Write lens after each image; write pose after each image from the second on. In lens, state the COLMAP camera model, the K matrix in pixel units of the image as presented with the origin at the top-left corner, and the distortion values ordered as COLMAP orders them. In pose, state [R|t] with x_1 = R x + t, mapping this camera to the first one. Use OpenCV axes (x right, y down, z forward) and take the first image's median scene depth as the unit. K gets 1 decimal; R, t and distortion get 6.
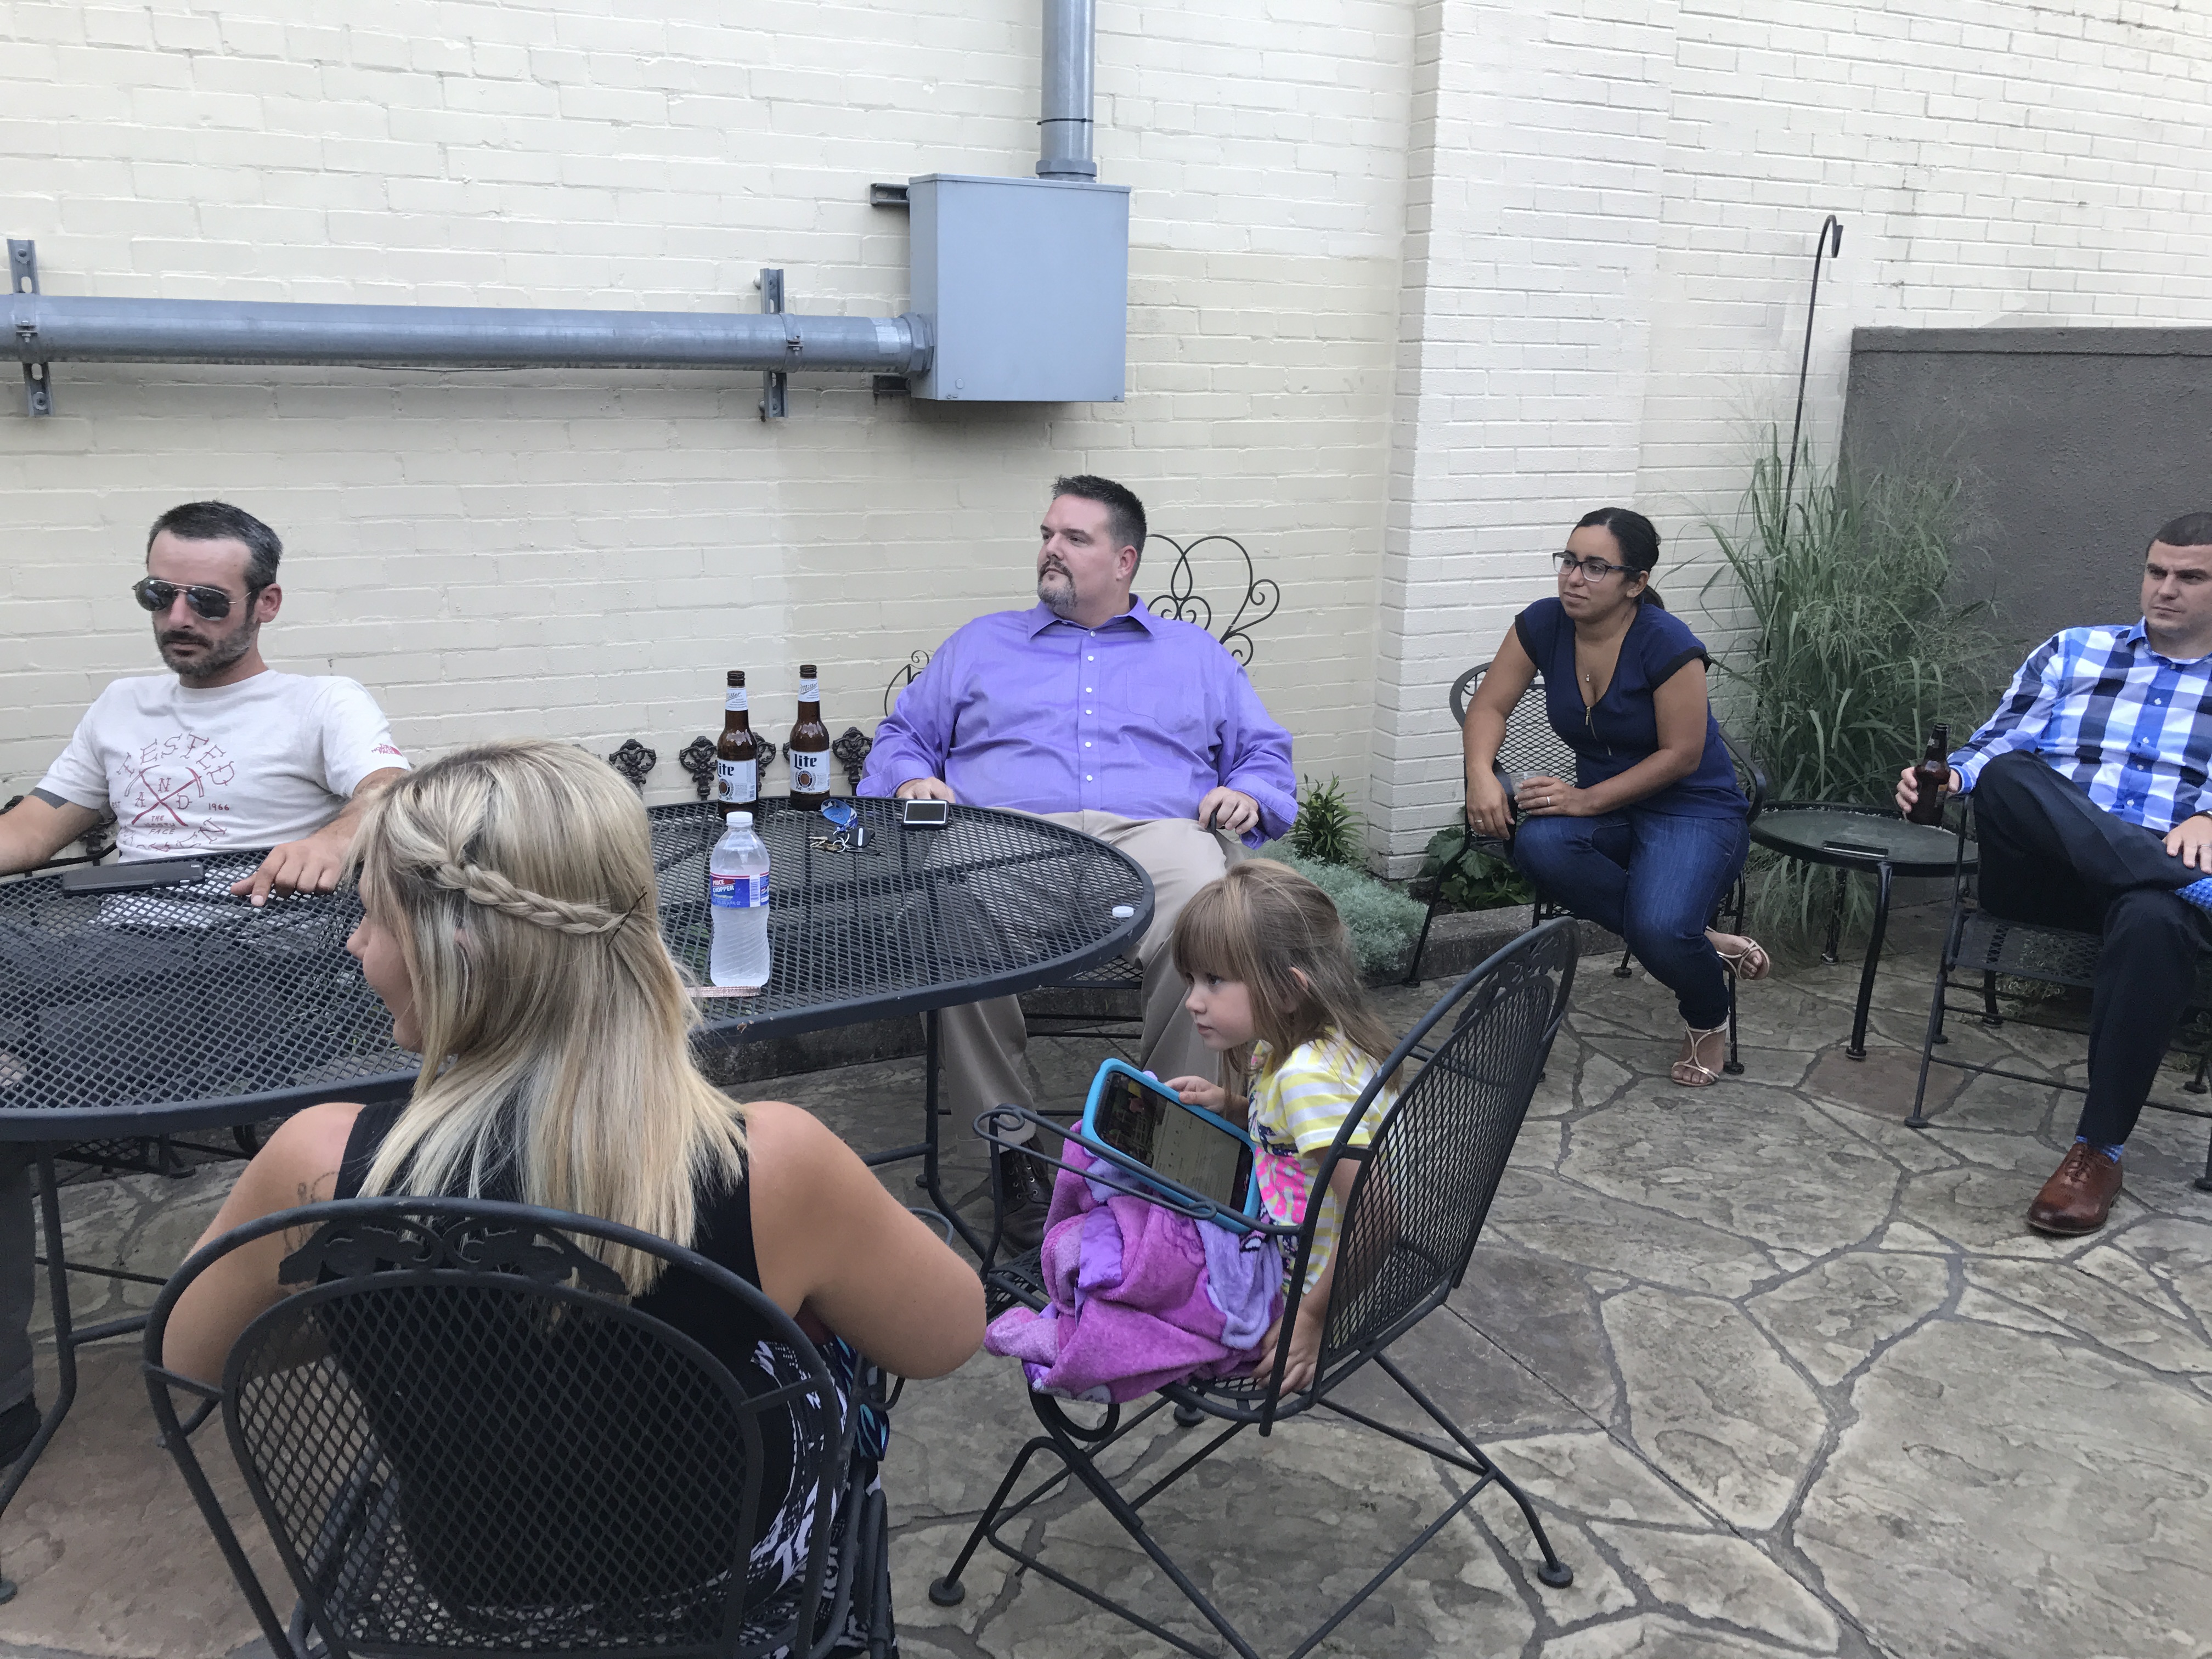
lens RADIAL K [[1814.9, 0, 1106.0], [0, 1814.9, 829.5], [0, 0, 1]] dist [0.005557, -0.002247]
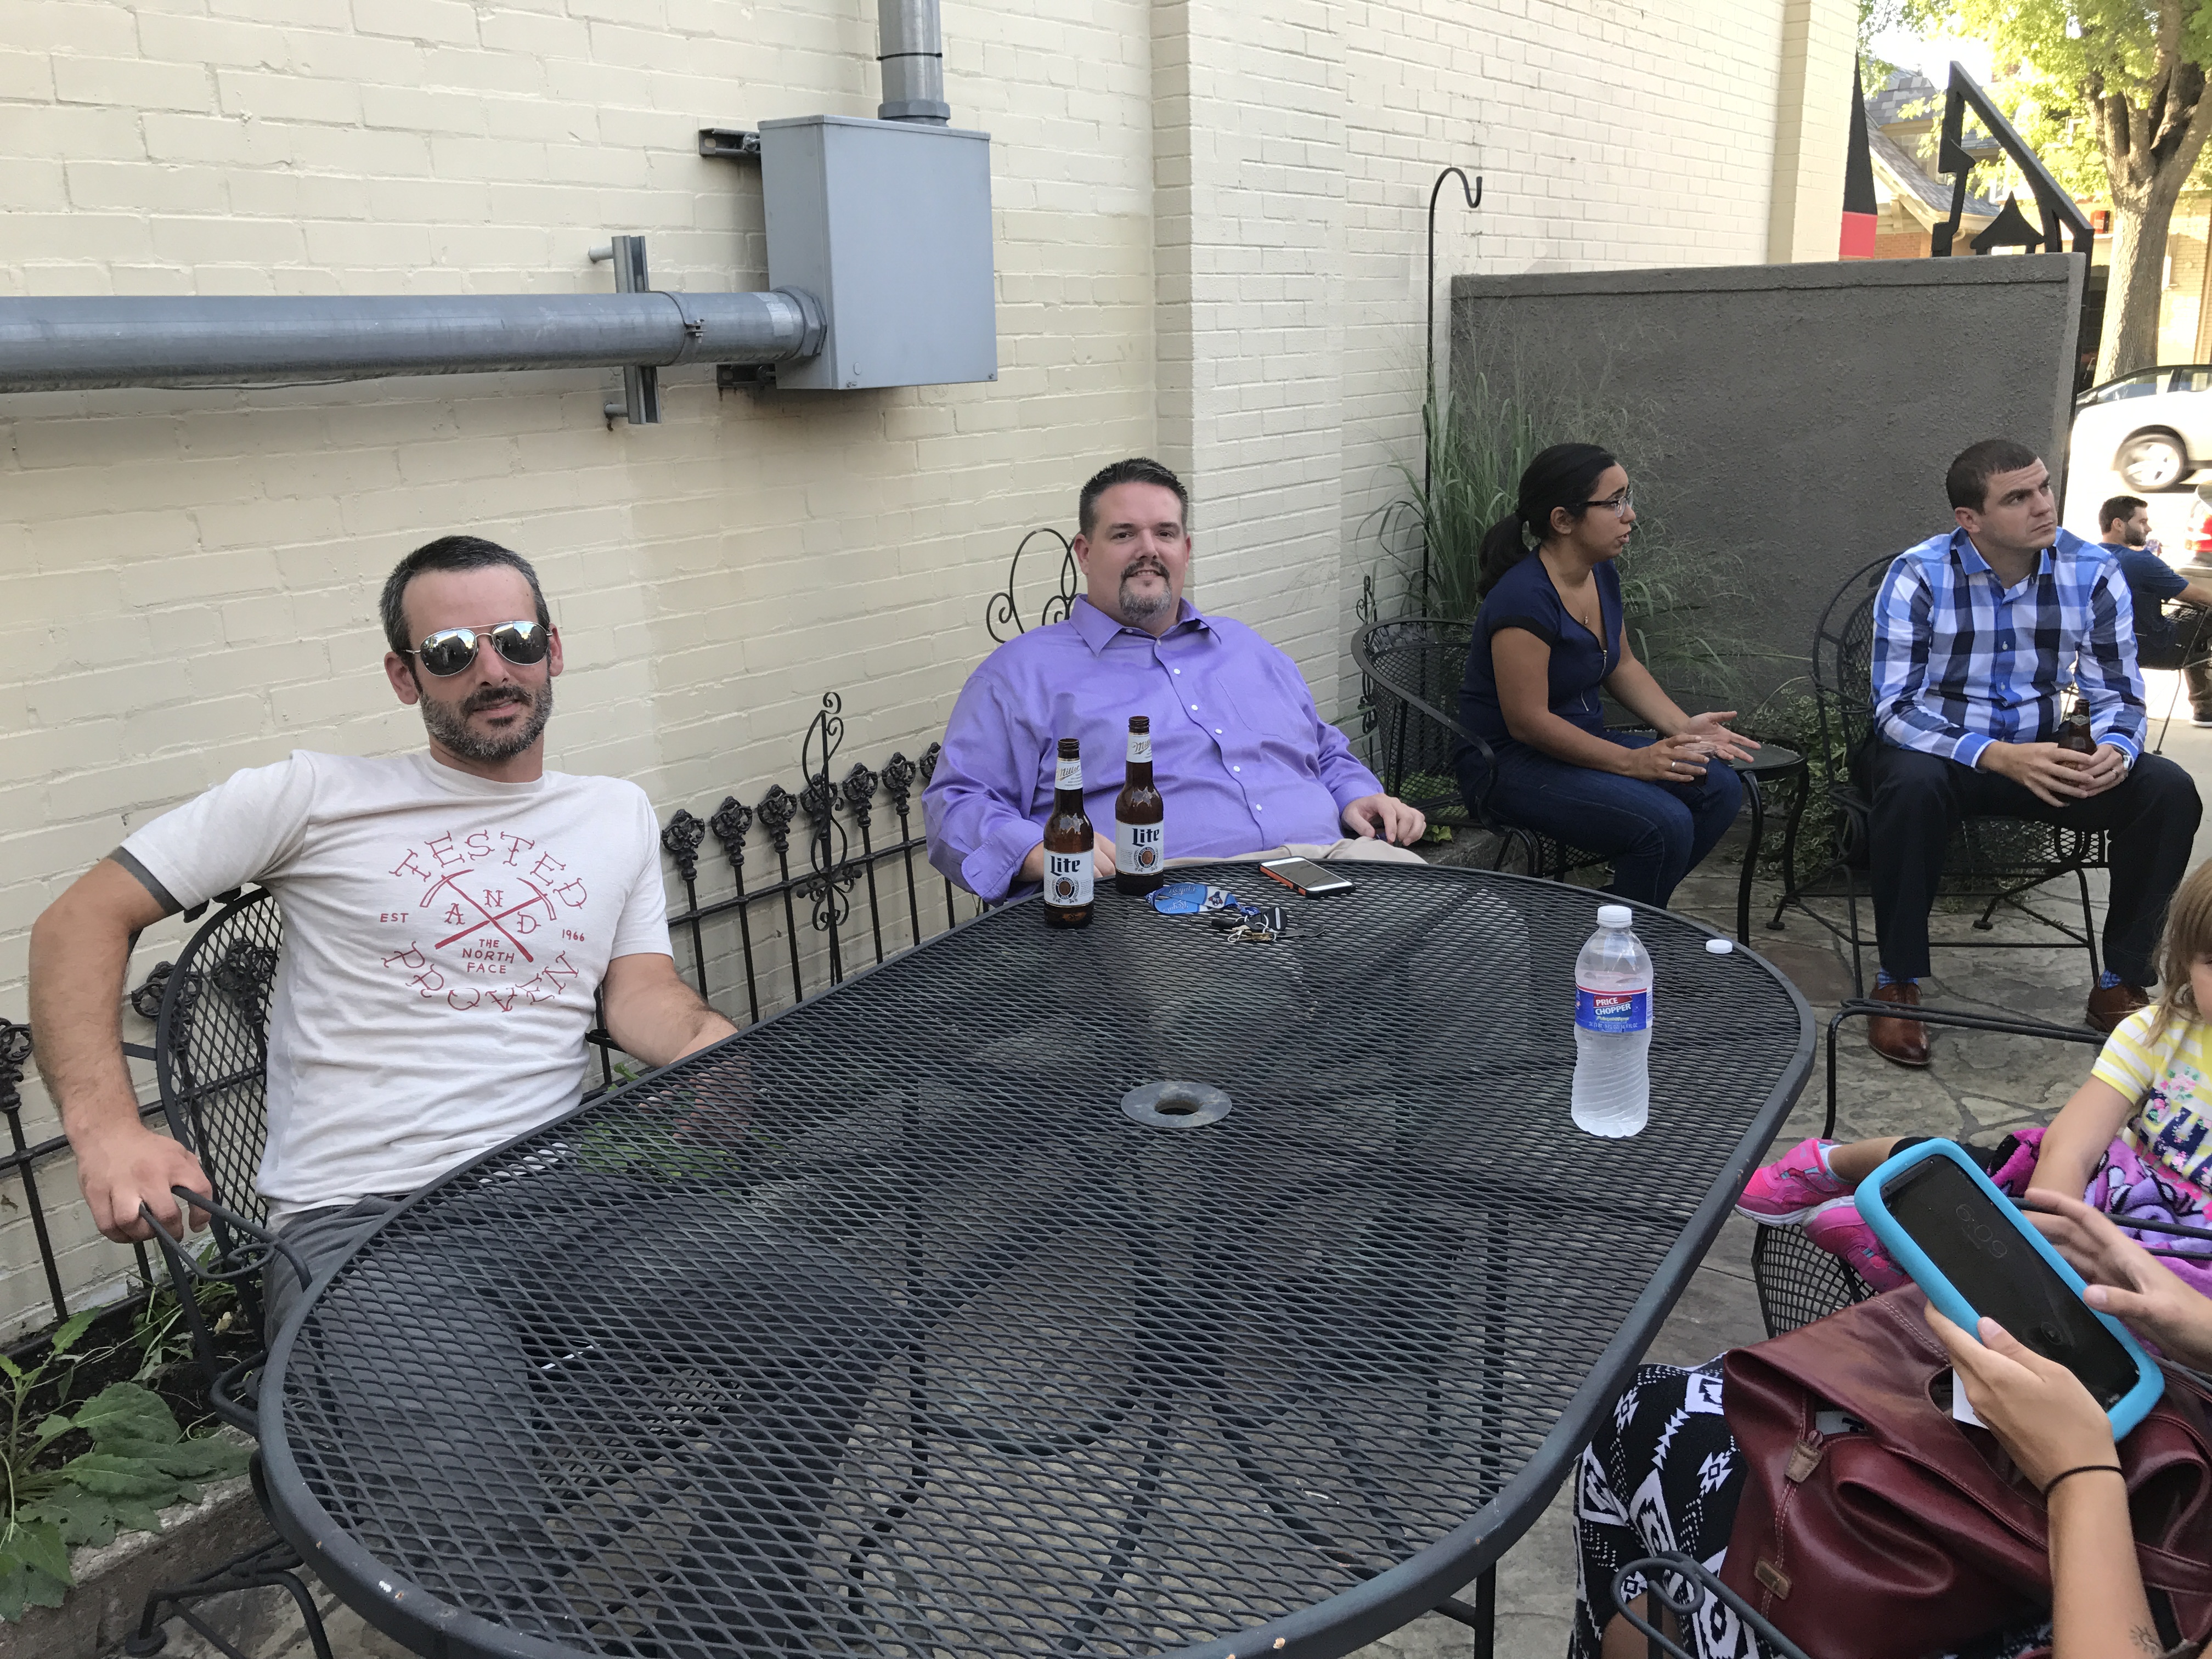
lens RADIAL K [[1806.7, 0, 1105.1], [0, 1806.7, 823.8], [0, 0, 1]] dist [0.004092, -0.000398]
pose [[0.890468, -0.162245, 0.425140, -0.359263], [0.159106, 0.986318, 0.043153, -0.056165], [-0.426324, 0.029216, 0.904098, 0.203526]]
